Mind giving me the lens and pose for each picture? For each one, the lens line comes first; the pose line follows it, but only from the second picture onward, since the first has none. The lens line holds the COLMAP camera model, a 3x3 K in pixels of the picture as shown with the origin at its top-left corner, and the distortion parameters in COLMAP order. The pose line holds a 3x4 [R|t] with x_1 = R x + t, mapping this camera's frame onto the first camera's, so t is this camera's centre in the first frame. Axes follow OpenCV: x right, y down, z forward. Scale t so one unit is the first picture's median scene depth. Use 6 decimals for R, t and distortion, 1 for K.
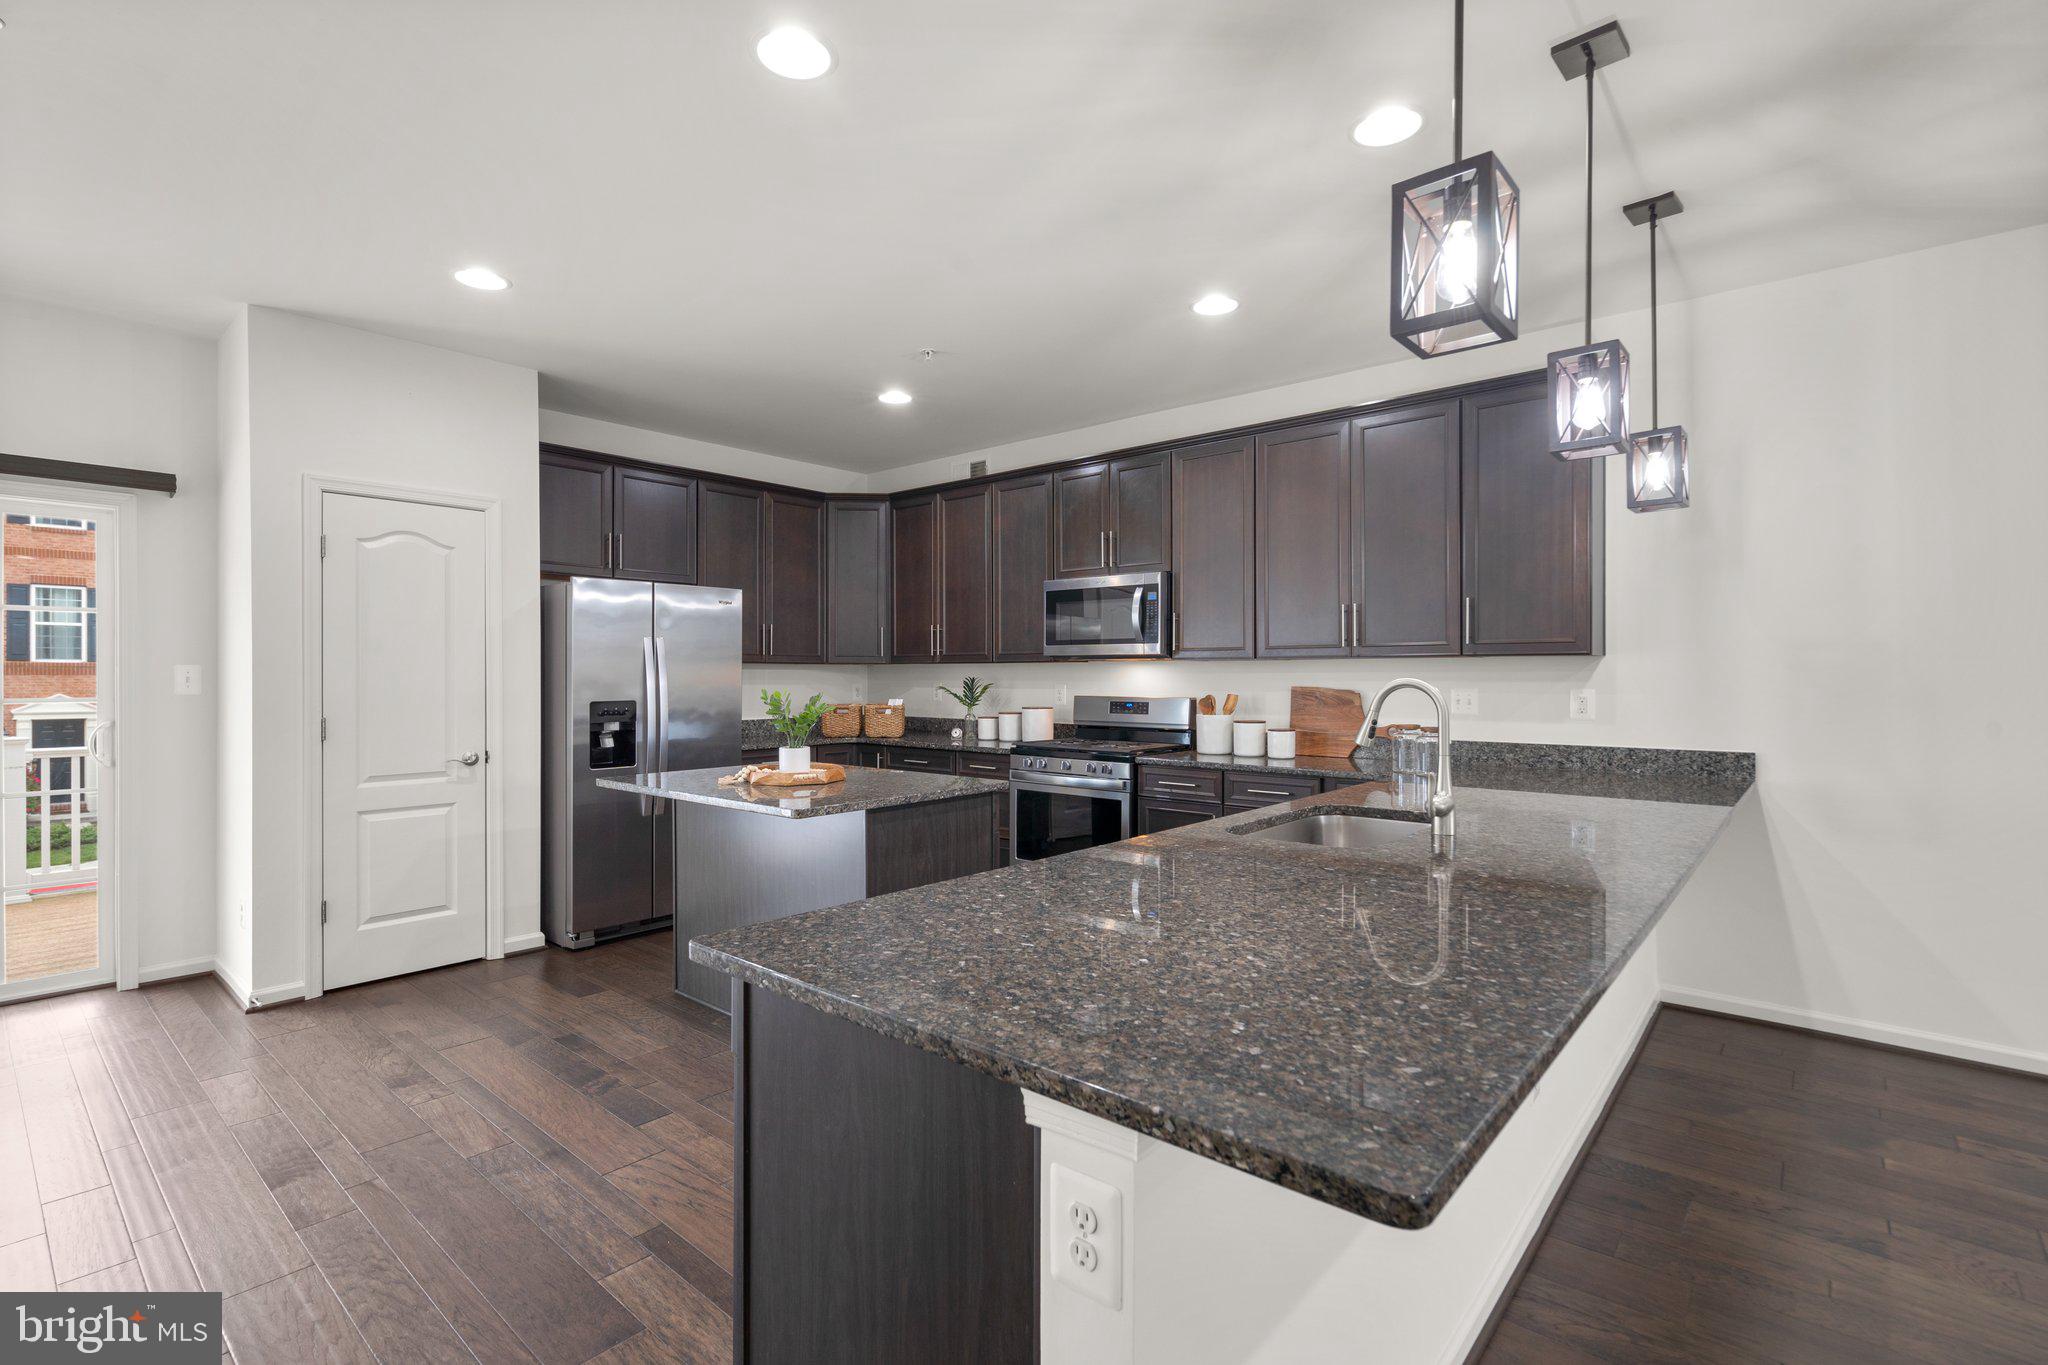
lens RADIAL K [[950.4, 0, 990.1], [0, 950.4, 666.7], [0, 0, 1]] dist [-0.004215, 0.001624]
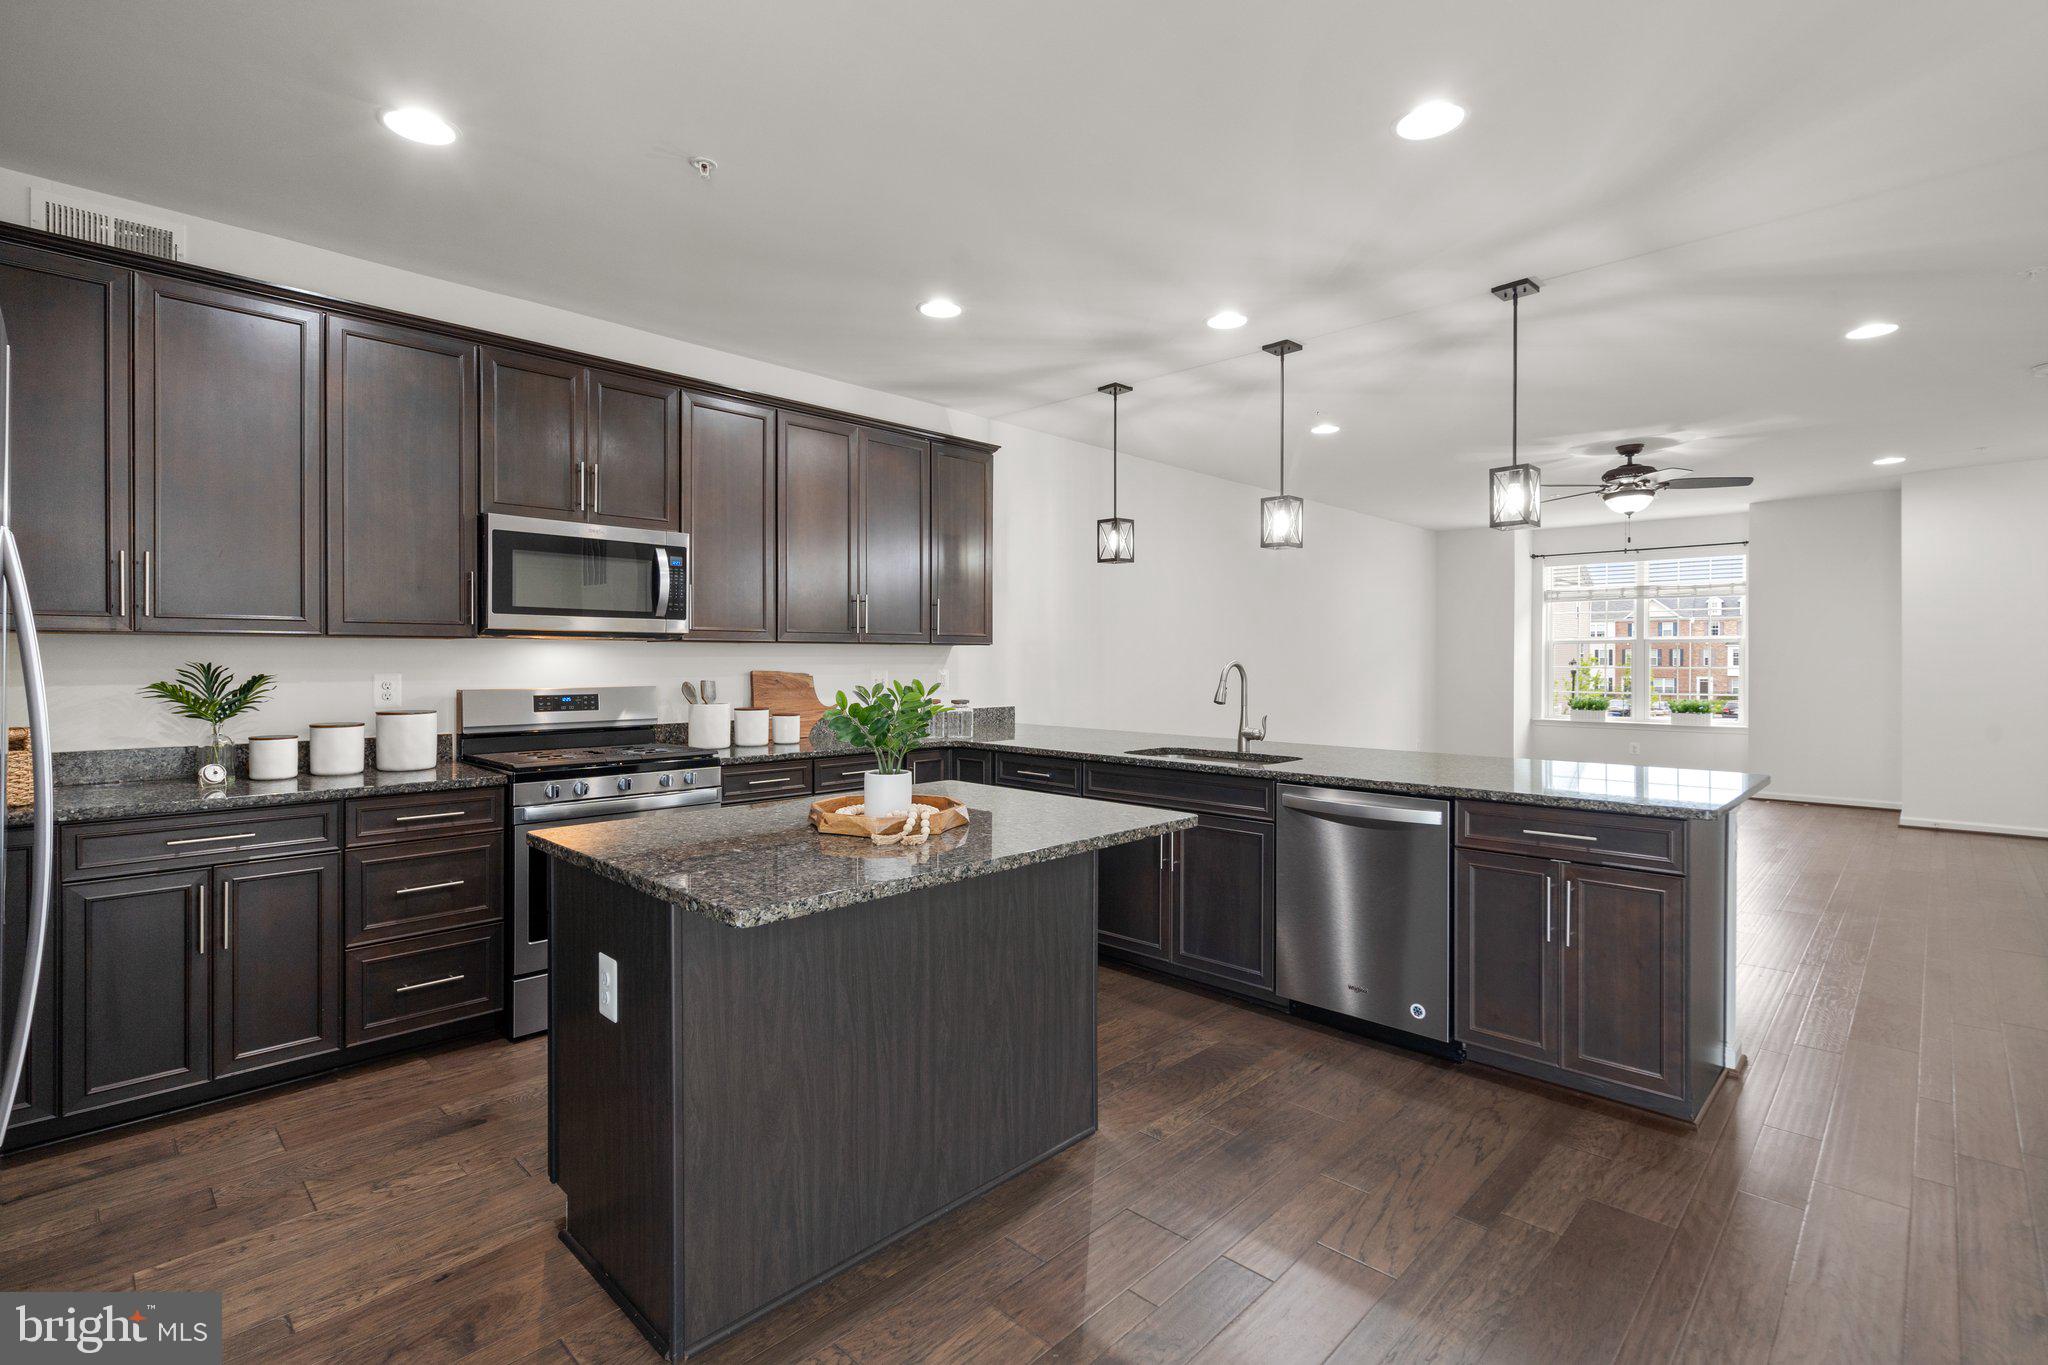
lens RADIAL K [[950.4, 0, 1030.7], [0, 950.4, 669.4], [0, 0, 1]] dist [-0.004215, 0.001624]
pose [[0.033584, -0.009326, 0.999392, -0.660132], [-0.007895, 0.999923, 0.009596, 0.007880], [-0.999405, -0.008212, 0.033508, 0.696684]]
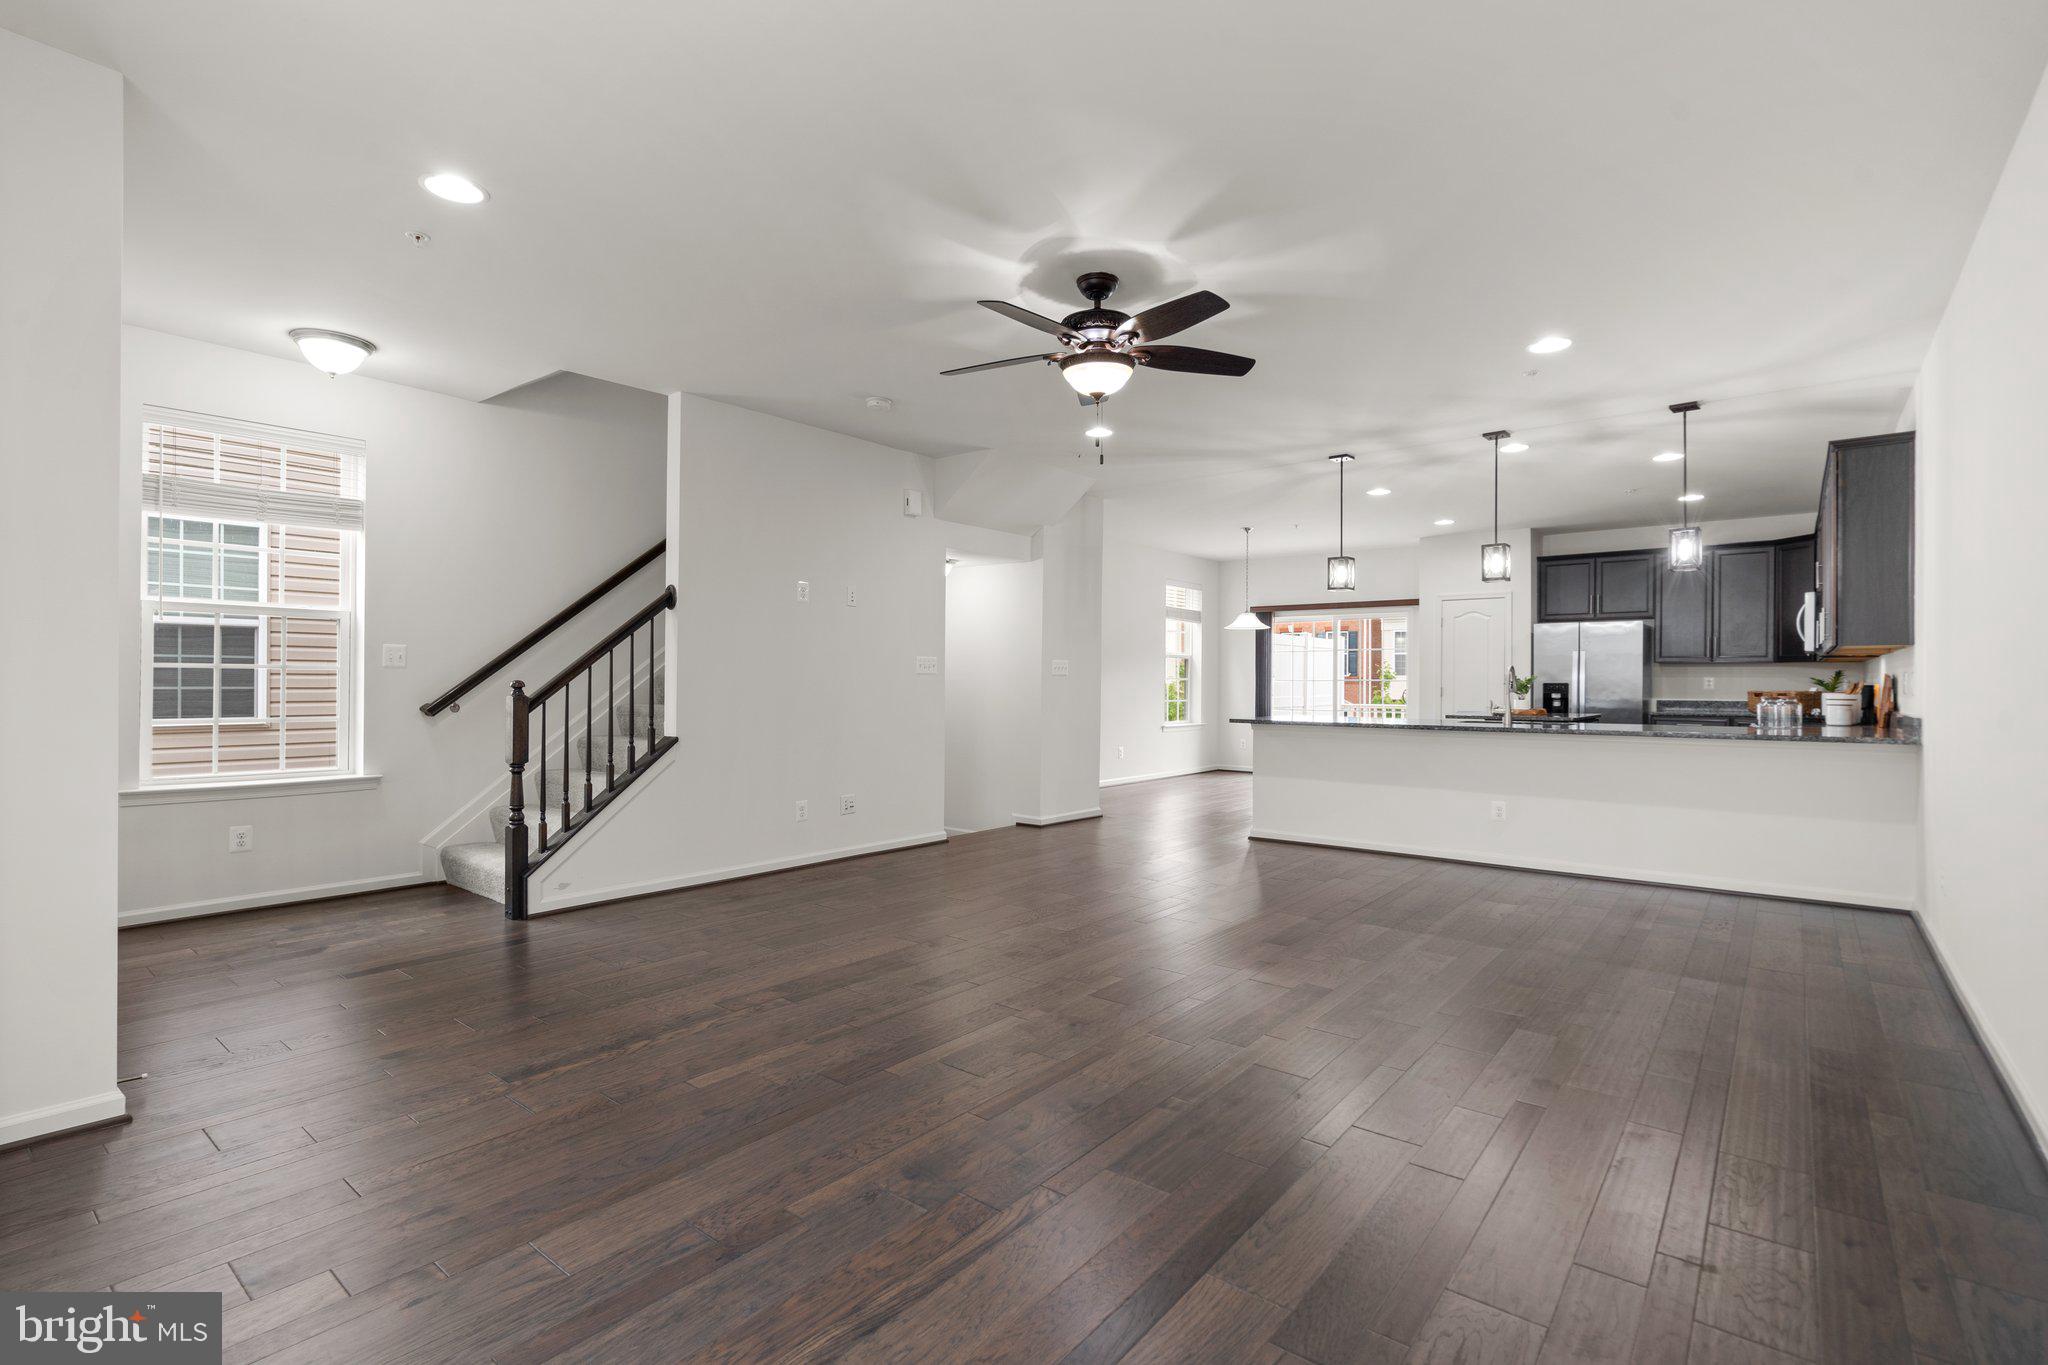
lens RADIAL K [[950.4, 0, 1029.6], [0, 950.4, 683.2], [0, 0, 1]] dist [-0.004215, 0.001624]
pose [[0.057975, 0.002533, -0.998315, 1.570628], [-0.000408, 0.999997, 0.002513, 0.031601], [0.998318, 0.000262, 0.057976, -0.241747]]
